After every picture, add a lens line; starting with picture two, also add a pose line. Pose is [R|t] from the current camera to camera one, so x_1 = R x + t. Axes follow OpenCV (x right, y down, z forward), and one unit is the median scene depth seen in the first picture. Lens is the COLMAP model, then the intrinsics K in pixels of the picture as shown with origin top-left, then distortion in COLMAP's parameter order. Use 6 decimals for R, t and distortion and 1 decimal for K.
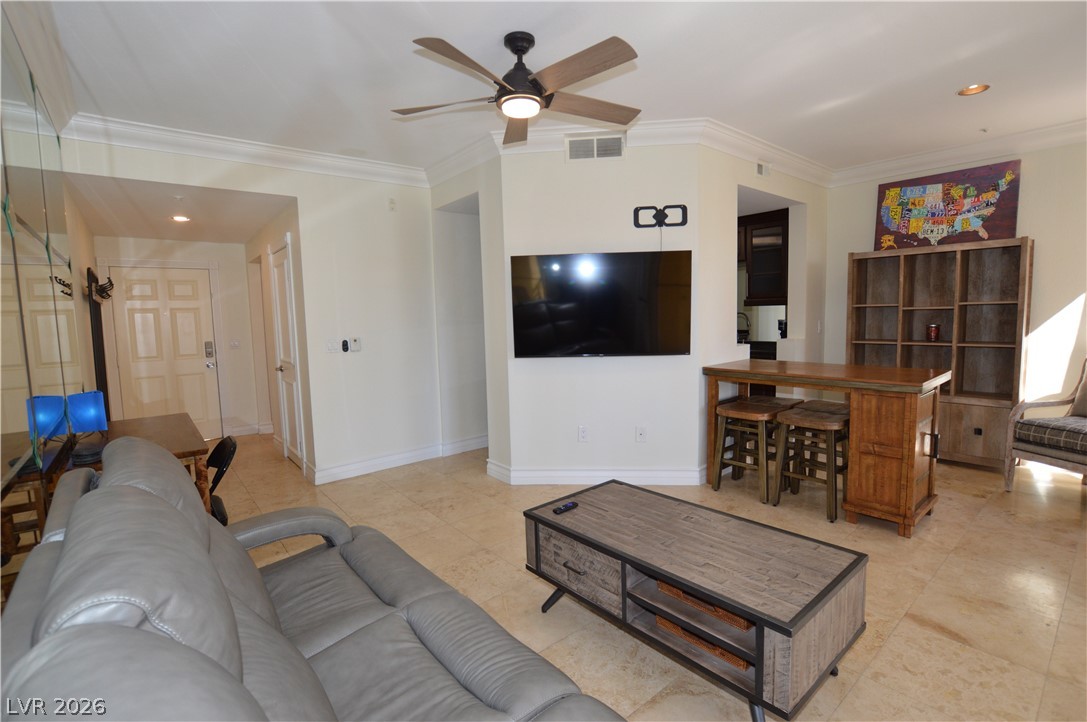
lens RADIAL K [[497.2, 0, 546.4], [0, 497.2, 357.5], [0, 0, 1]] dist [-0.020495, 0.000836]
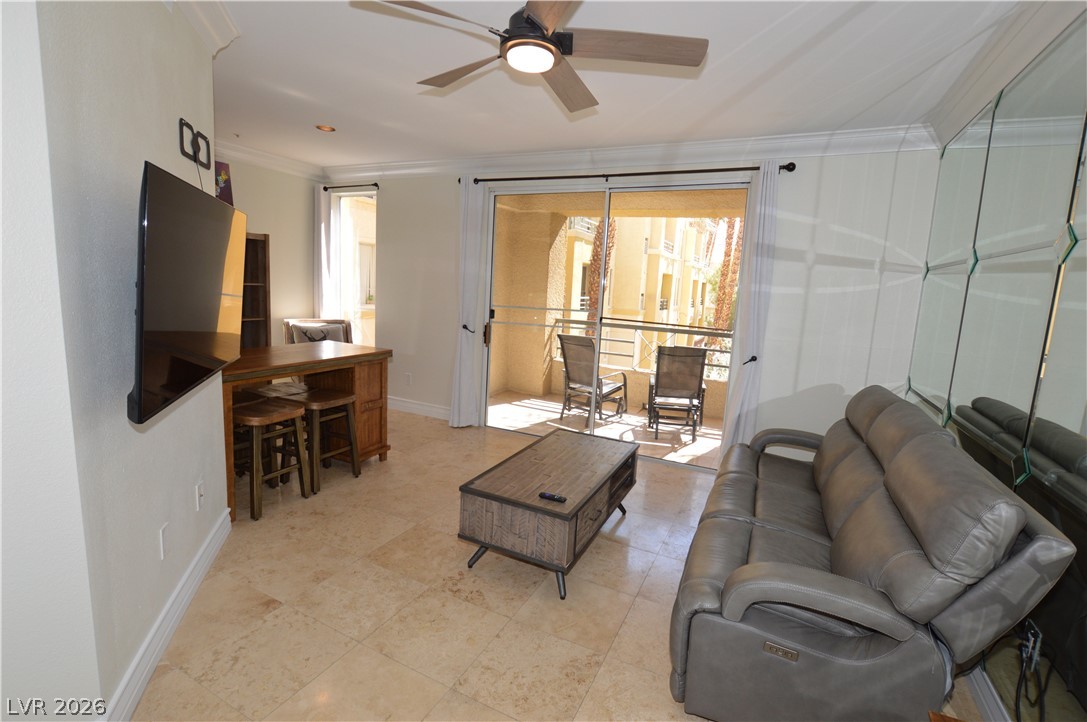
lens RADIAL K [[497.2, 0, 546.4], [0, 497.2, 357.5], [0, 0, 1]] dist [-0.020495, 0.000836]
pose [[-0.421008, -0.126246, 0.898228, -0.508492], [0.036772, 0.987077, 0.155969, -0.093674], [-0.906311, 0.098694, -0.410925, 0.823725]]
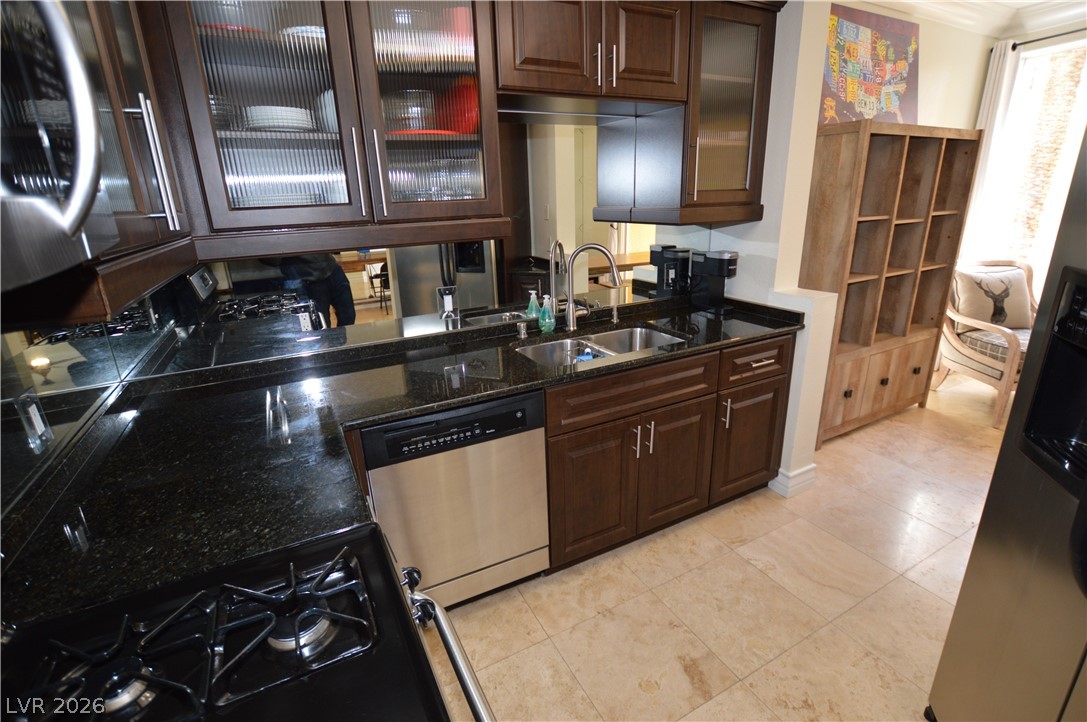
lens RADIAL K [[497.2, 0, 546.4], [0, 497.2, 357.5], [0, 0, 1]] dist [-0.020495, 0.000836]
pose [[0.210530, -0.272745, 0.938769, -0.036487], [0.113987, 0.960590, 0.253522, -0.157128], [-0.970919, 0.053634, 0.233323, 1.412316]]
